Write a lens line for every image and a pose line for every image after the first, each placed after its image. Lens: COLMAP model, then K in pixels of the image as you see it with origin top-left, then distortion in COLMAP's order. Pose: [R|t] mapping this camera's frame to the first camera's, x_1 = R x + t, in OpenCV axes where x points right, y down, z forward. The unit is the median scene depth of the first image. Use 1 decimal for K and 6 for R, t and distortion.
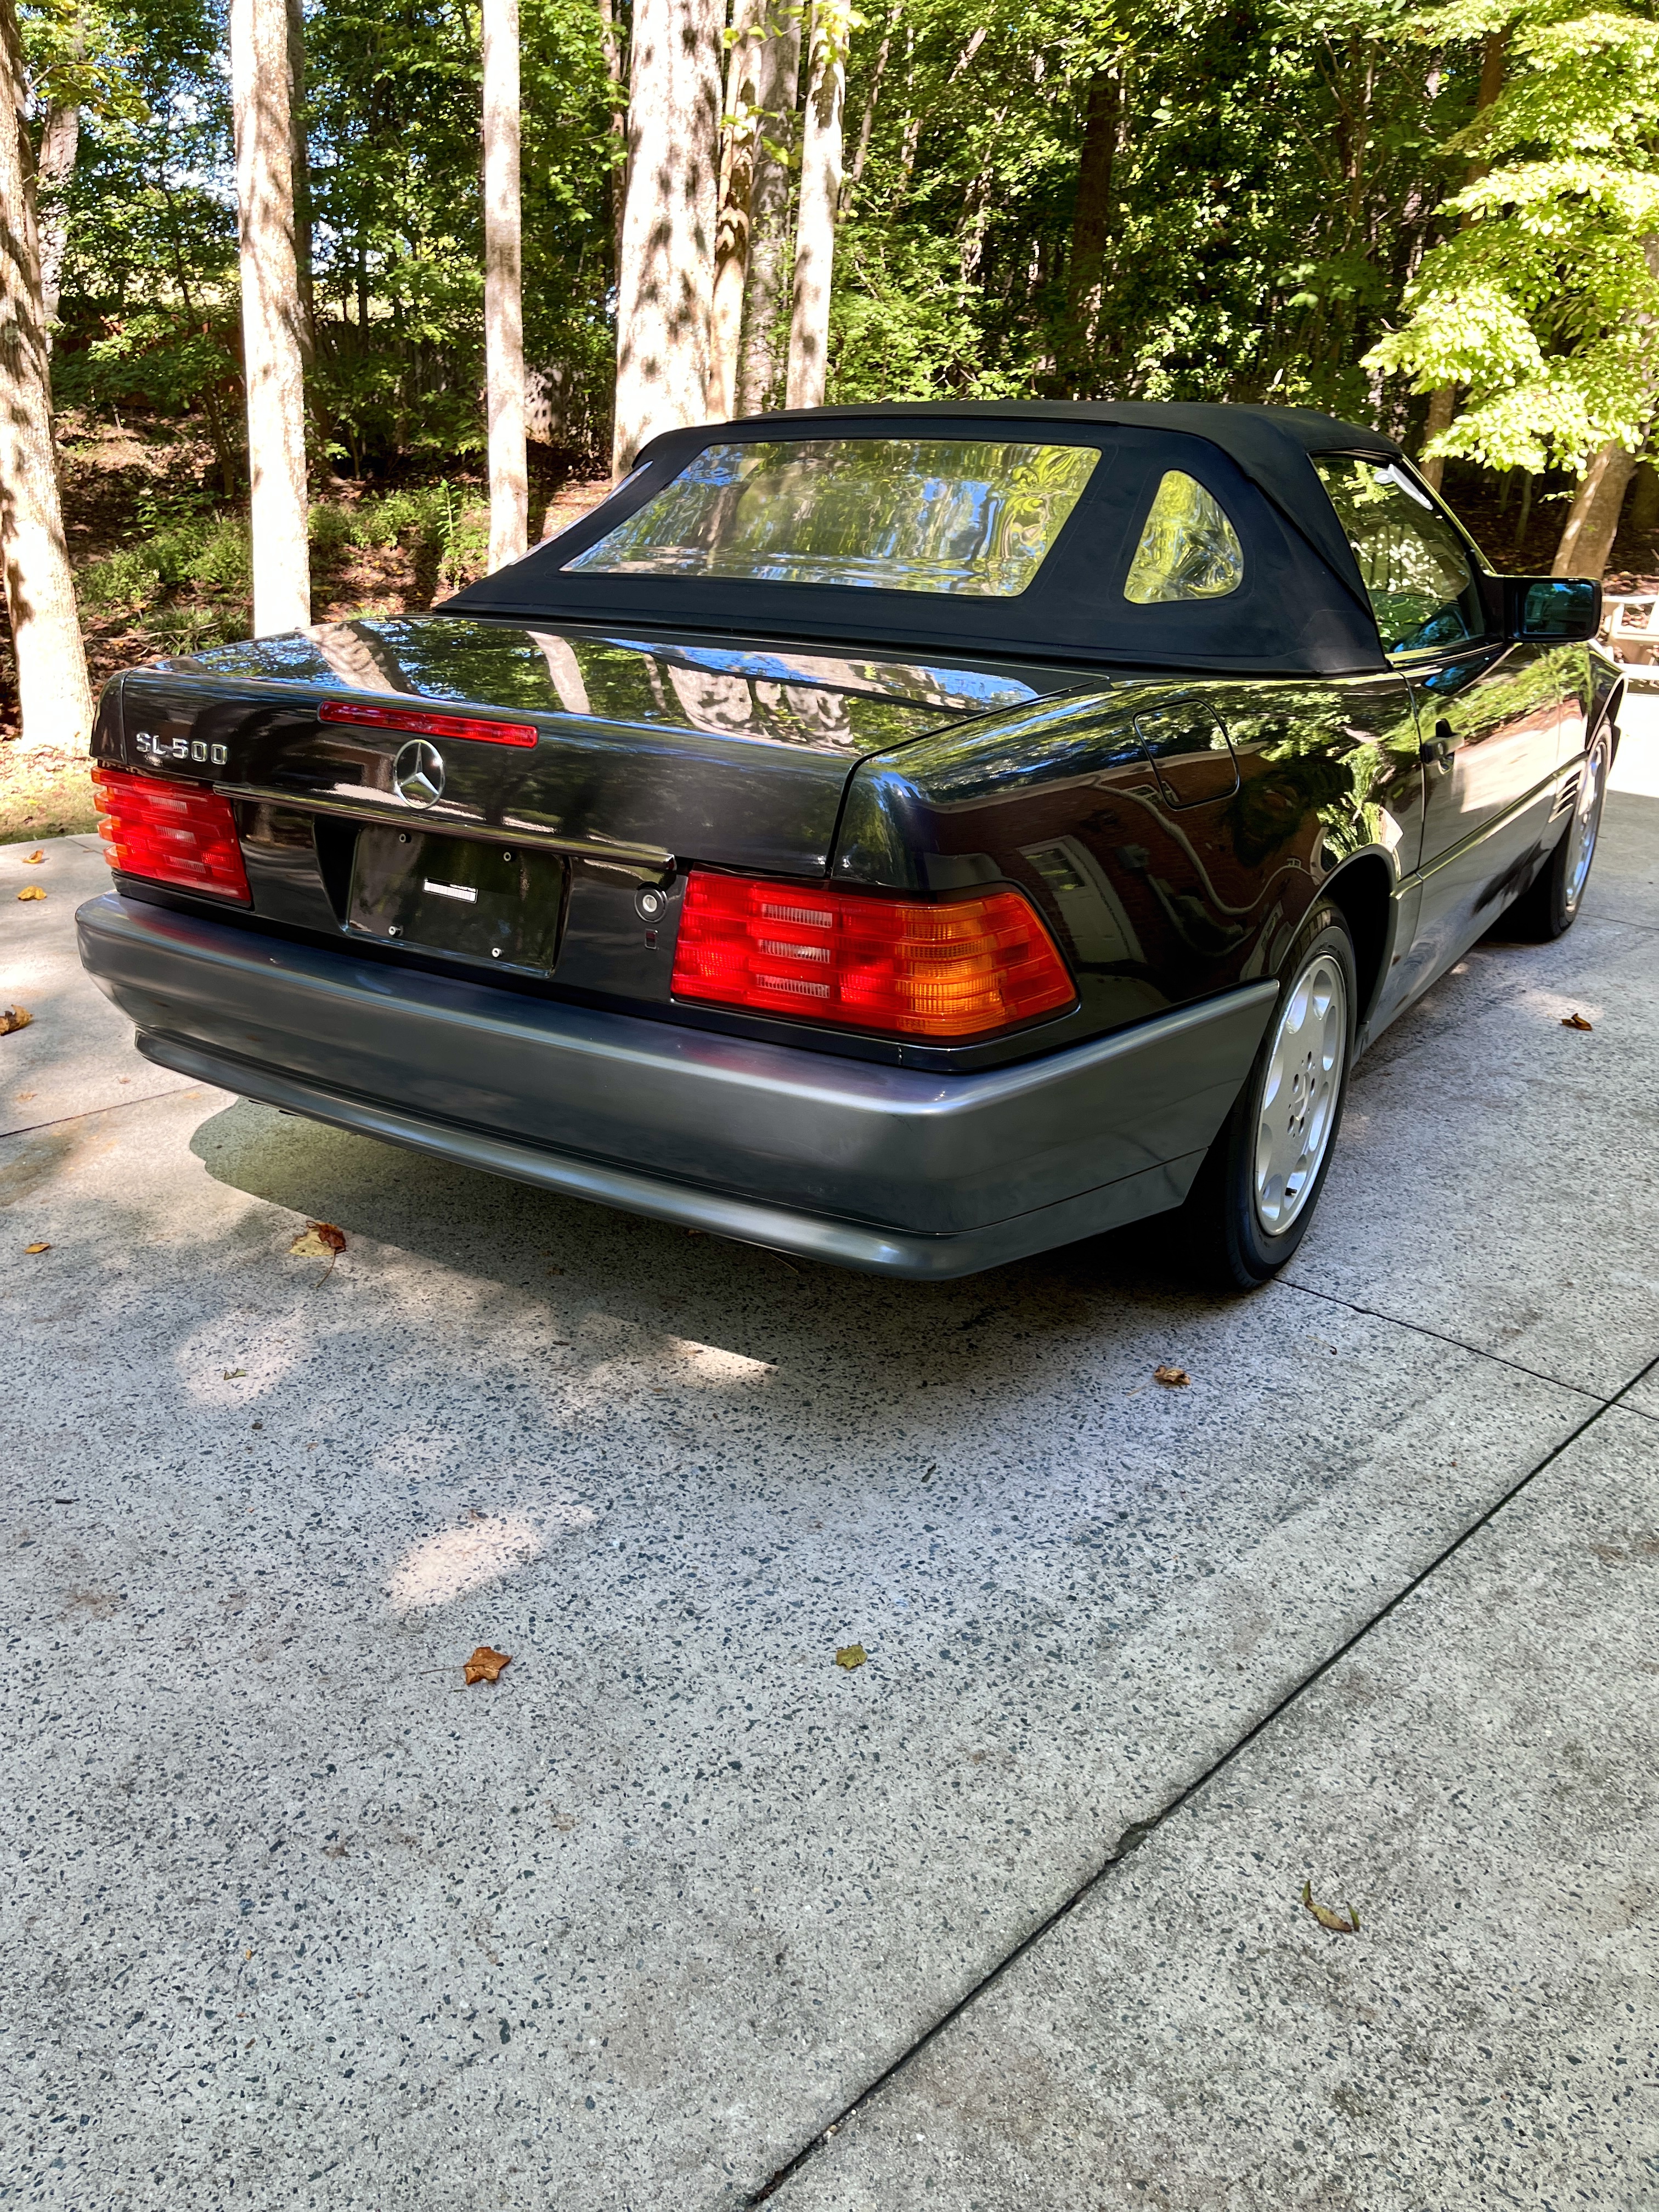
lens RADIAL K [[1664.9, 0, 831.3], [0, 1664.9, 1117.2], [0, 0, 1]] dist [0.009950, 0.009867]
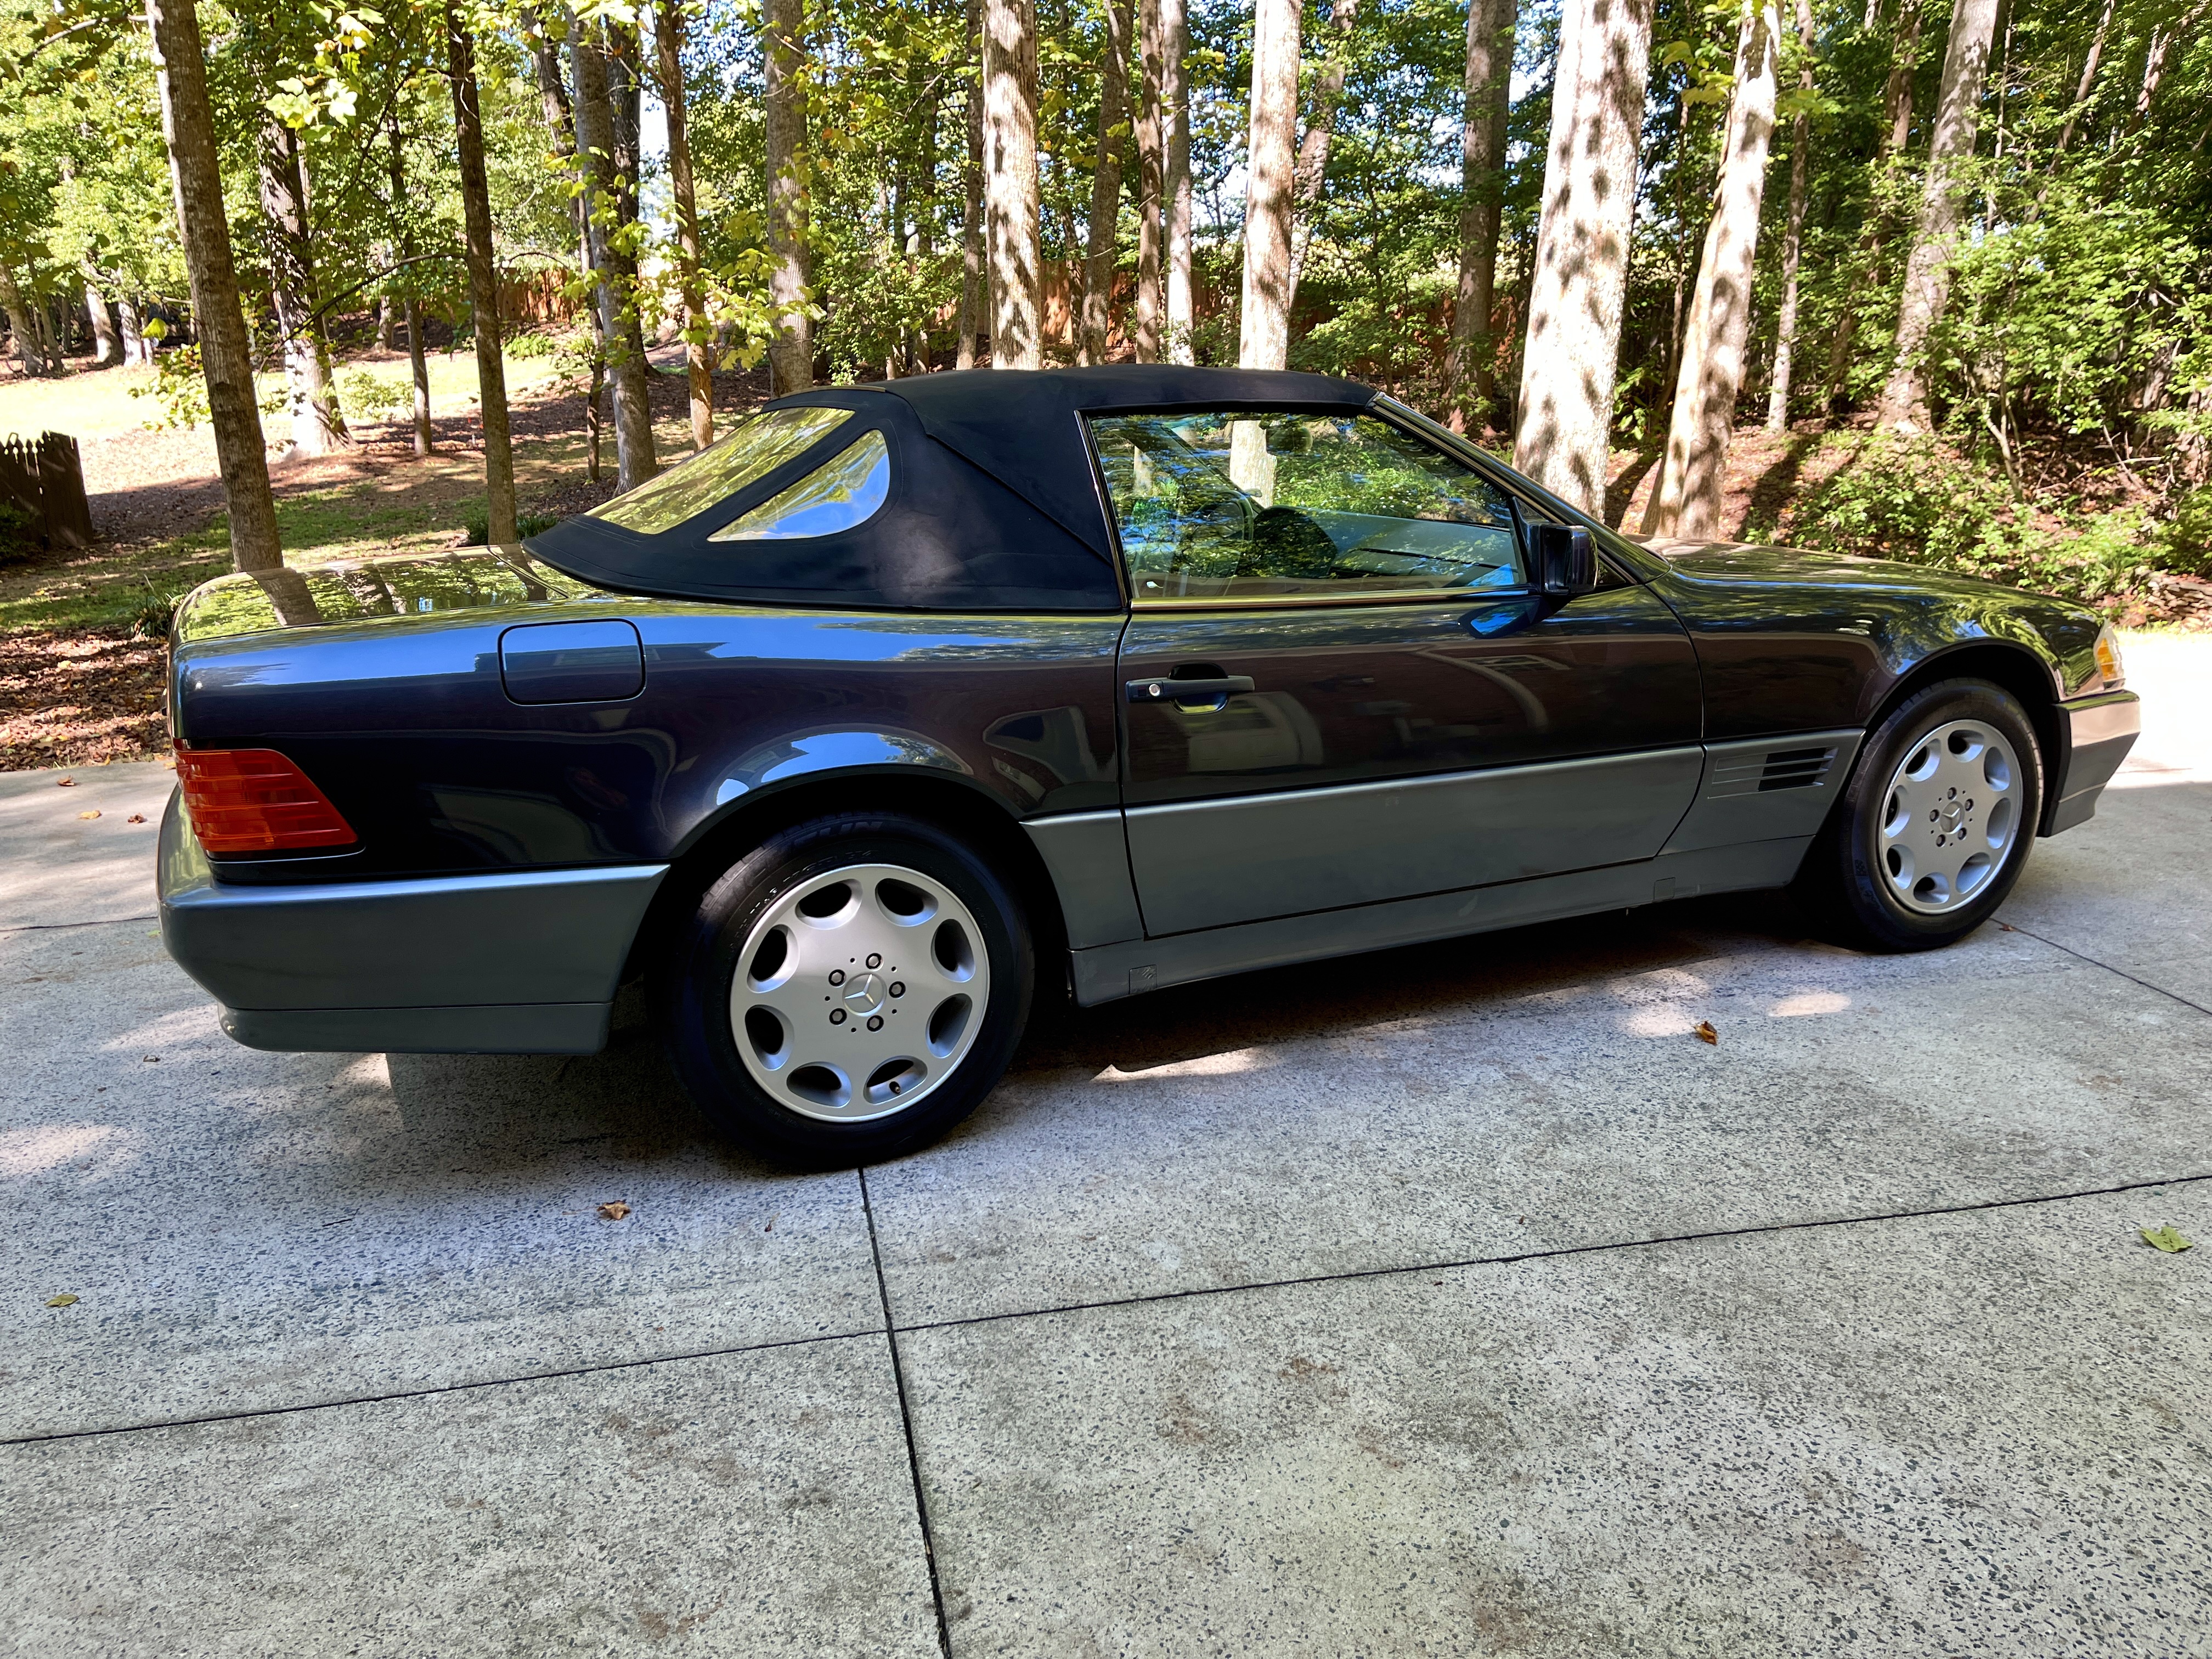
lens RADIAL K [[1664.9, 0, 1106.9], [0, 1664.9, 816.1], [0, 0, 1]] dist [0.009950, 0.009867]
pose [[0.850641, 0.106255, -0.514898, 1.047035], [-0.172123, 0.981675, -0.081778, -0.073640], [0.496773, 0.158189, 0.853342, 0.152496]]
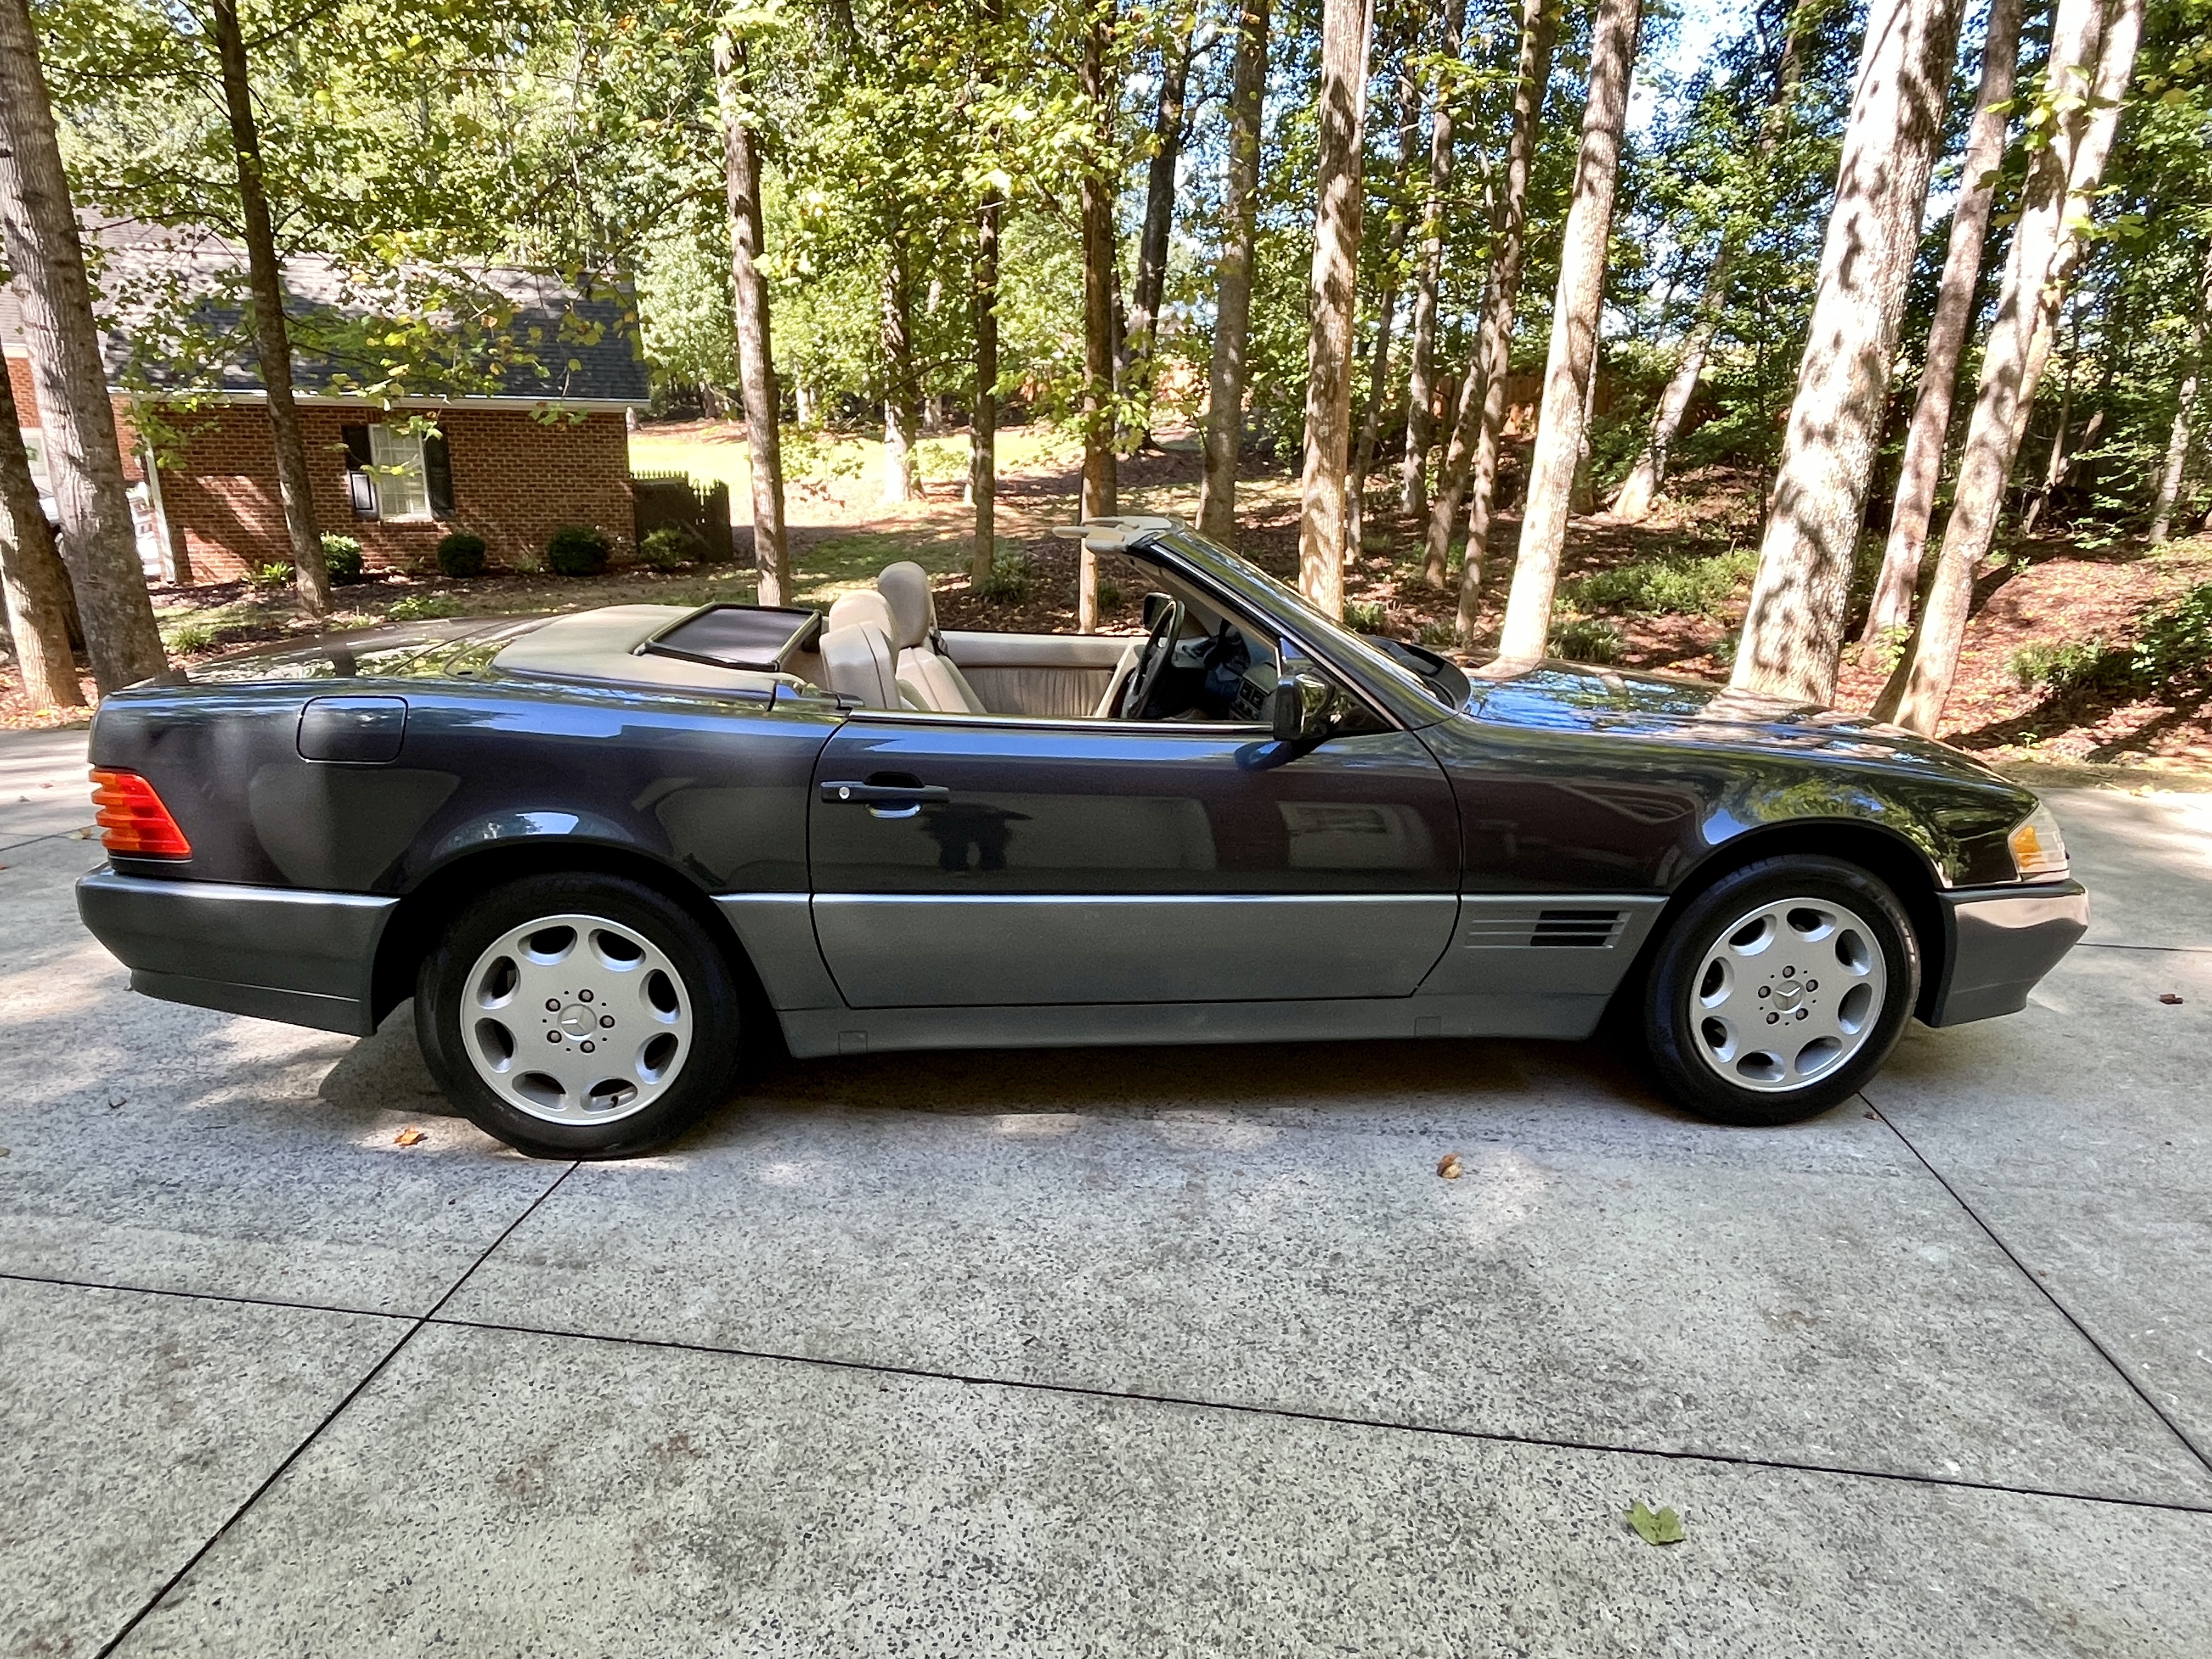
lens RADIAL K [[1327.5, 0, 1106.4], [0, 1327.5, 834.0], [0, 0, 1]] dist [-0.001023, -0.001661]
pose [[0.634138, 0.208189, -0.744665, 1.403367], [-0.297364, 0.954666, 0.013673, -0.324621], [0.713753, 0.212766, 0.667298, 0.647319]]
